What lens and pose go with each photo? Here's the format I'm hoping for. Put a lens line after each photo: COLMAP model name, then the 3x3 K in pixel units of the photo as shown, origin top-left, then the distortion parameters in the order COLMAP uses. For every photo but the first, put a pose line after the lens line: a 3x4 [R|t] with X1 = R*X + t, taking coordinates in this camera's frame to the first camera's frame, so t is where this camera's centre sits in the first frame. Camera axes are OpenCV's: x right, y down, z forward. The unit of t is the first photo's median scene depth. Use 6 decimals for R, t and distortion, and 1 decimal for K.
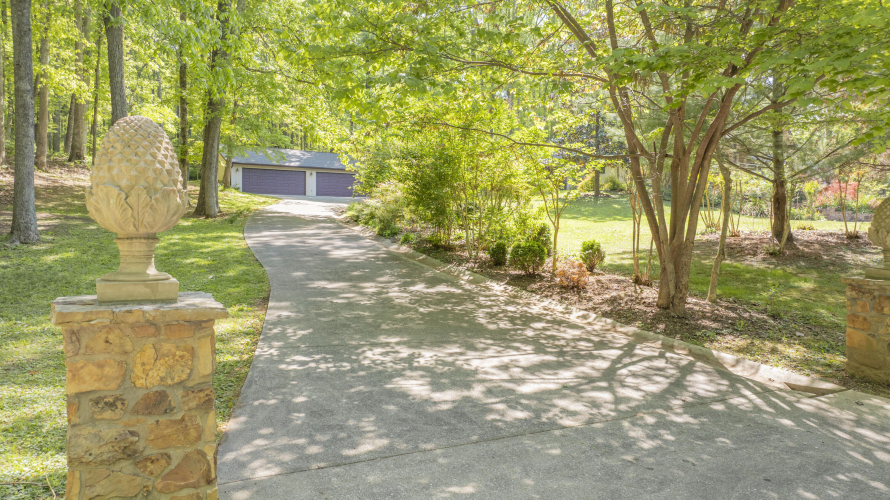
lens RADIAL K [[623.1, 0, 445.0], [0, 623.1, 250.0], [0, 0, 1]] dist [-0.038332, 0.049136]
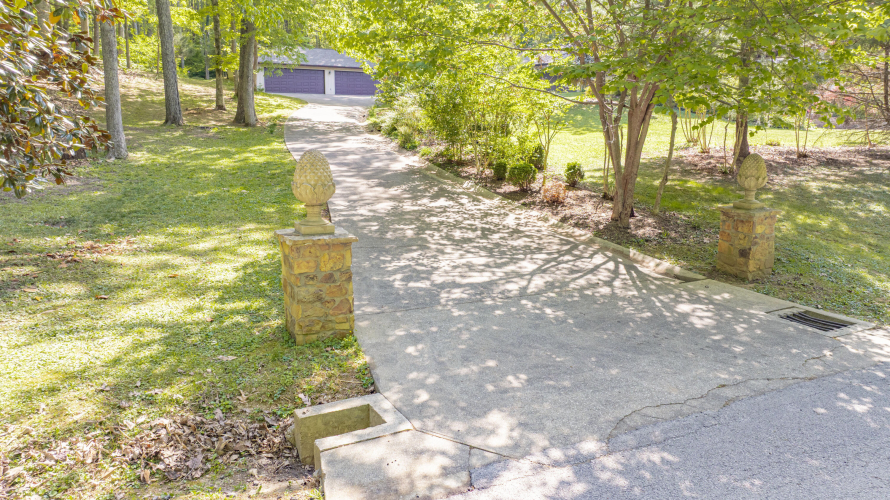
lens RADIAL K [[623.1, 0, 445.0], [0, 623.1, 250.0], [0, 0, 1]] dist [-0.038332, 0.049136]
pose [[0.999733, 0.010596, -0.020539, 0.003230], [-0.006882, 0.984877, 0.173120, -0.059558], [0.022062, -0.172932, 0.984687, -0.287149]]
